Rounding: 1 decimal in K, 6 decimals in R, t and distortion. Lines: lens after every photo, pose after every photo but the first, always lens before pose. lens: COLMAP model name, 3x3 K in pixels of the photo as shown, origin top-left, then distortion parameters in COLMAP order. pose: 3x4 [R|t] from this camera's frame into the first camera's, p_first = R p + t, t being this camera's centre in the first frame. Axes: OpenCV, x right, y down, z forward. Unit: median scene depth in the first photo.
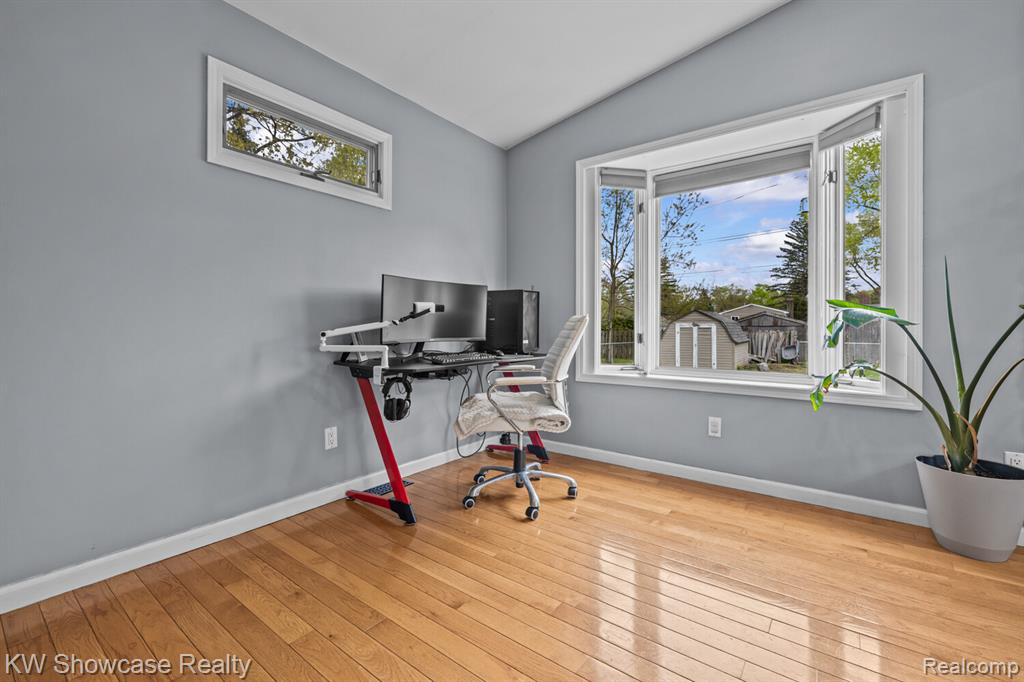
lens RADIAL K [[438.1, 0, 517.8], [0, 438.1, 330.3], [0, 0, 1]] dist [-0.001610, -0.000175]
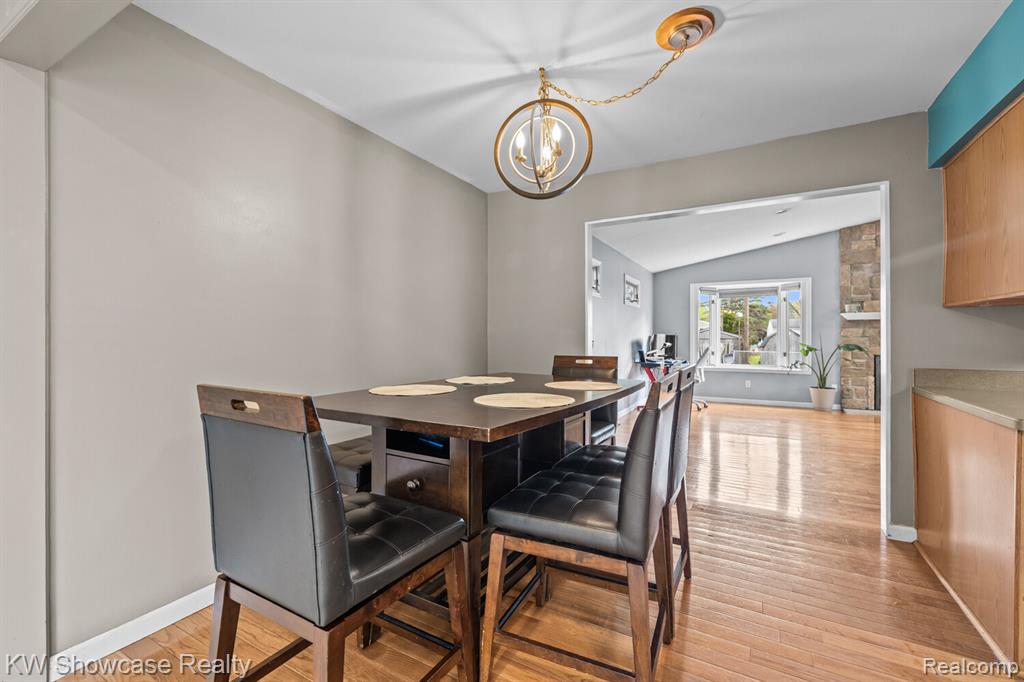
lens RADIAL K [[426.5, 0, 516.2], [0, 426.5, 338.5], [0, 0, 1]] dist [-0.018257, 0.000061]
pose [[0.992957, -0.003449, 0.118422, -1.404916], [0.004002, 0.999982, -0.004436, -0.075346], [-0.118404, 0.004879, 0.992954, -1.593443]]
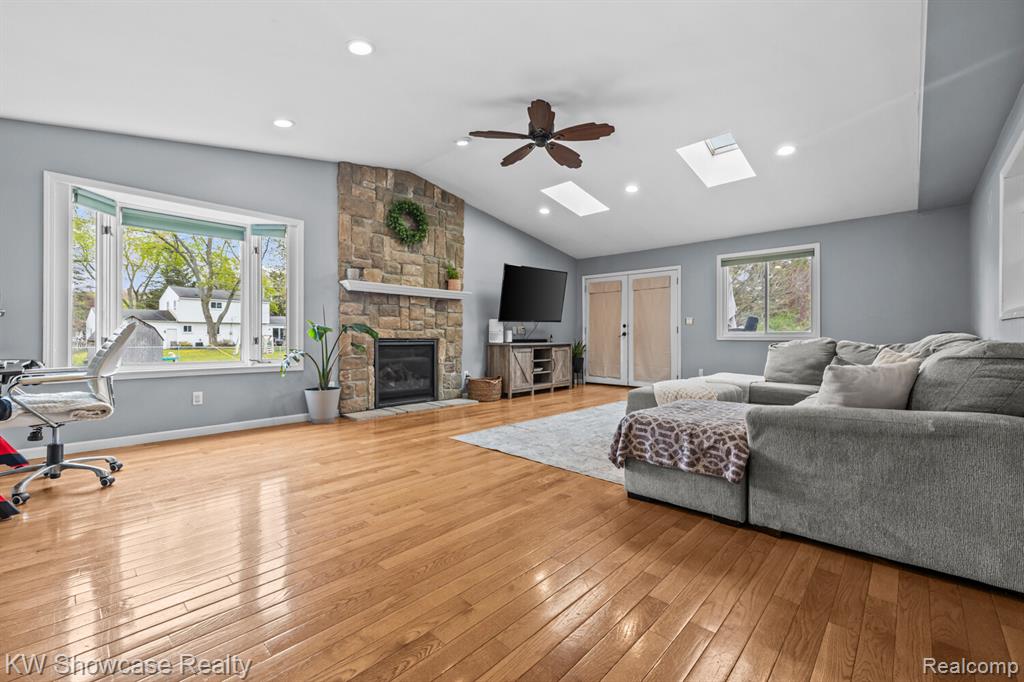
lens RADIAL K [[430.1, 0, 513.9], [0, 430.1, 336.1], [0, 0, 1]] dist [-0.000945, 0.000068]
pose [[0.109581, -0.003397, 0.993972, -0.910967], [0.001532, 0.999994, 0.003248, 0.002083], [-0.993977, 0.001167, 0.109585, -0.251638]]
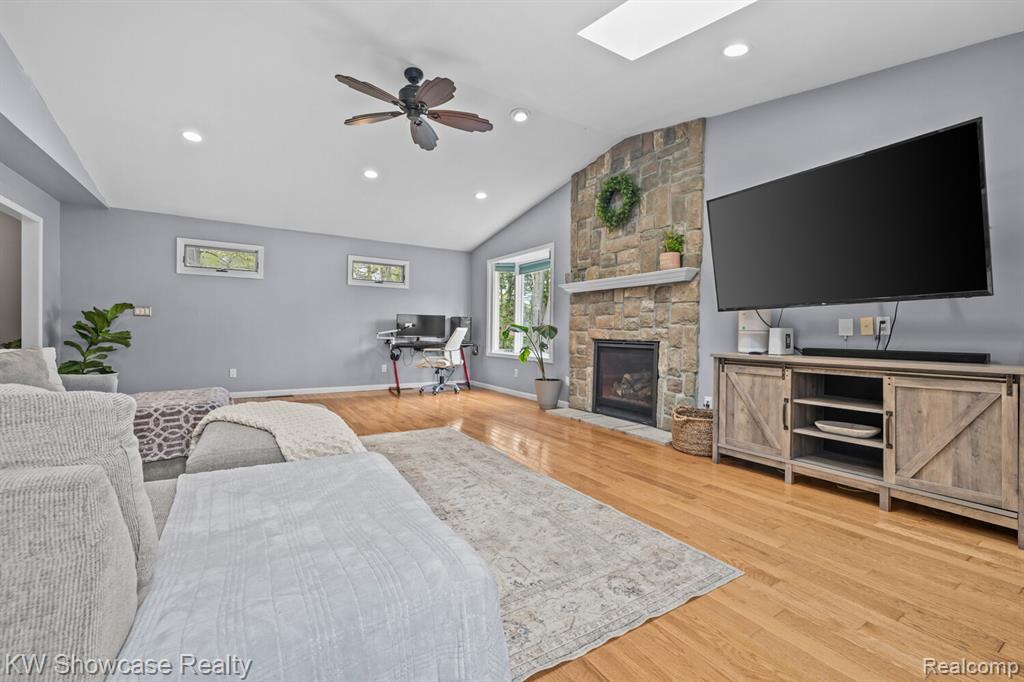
lens RADIAL K [[430.1, 0, 513.9], [0, 430.1, 336.1], [0, 0, 1]] dist [-0.000945, 0.000068]
pose [[0.933229, 0.013597, -0.359024, 1.306759], [-0.014056, 0.999900, 0.001333, 0.008612], [0.359006, 0.003802, 0.933327, -1.283665]]
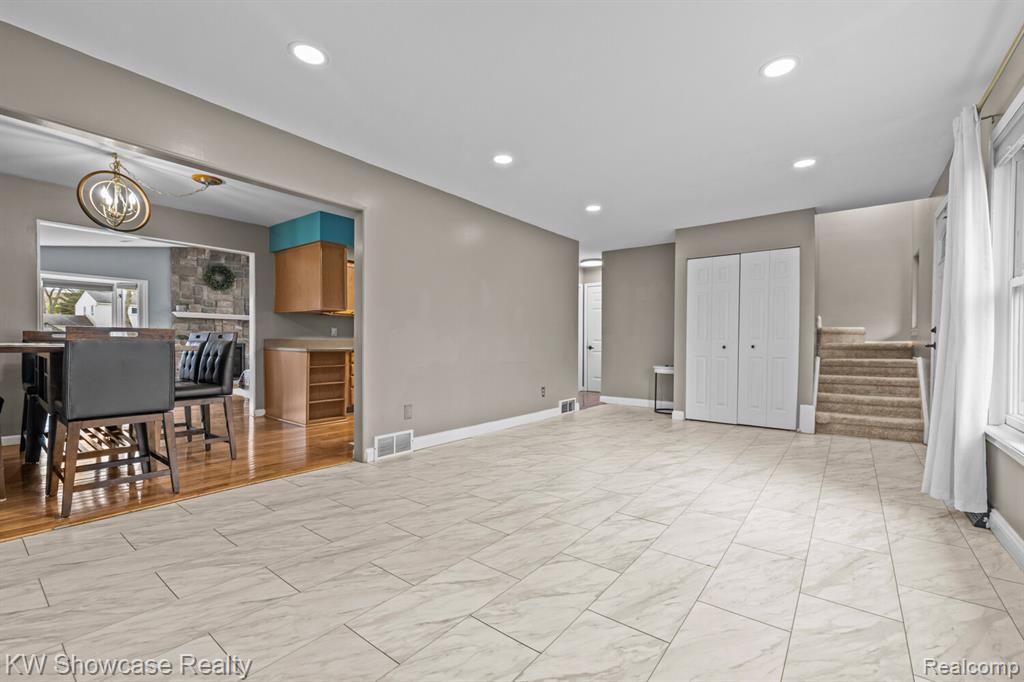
lens RADIAL K [[436.4, 0, 518.0], [0, 436.4, 347.6], [0, 0, 1]] dist [0.001350, 0.000097]
pose [[0.011028, -0.014991, 0.999827, -2.569521], [-0.001183, 0.999887, 0.015005, -0.002416], [-0.999938, -0.001348, 0.011009, -2.064430]]
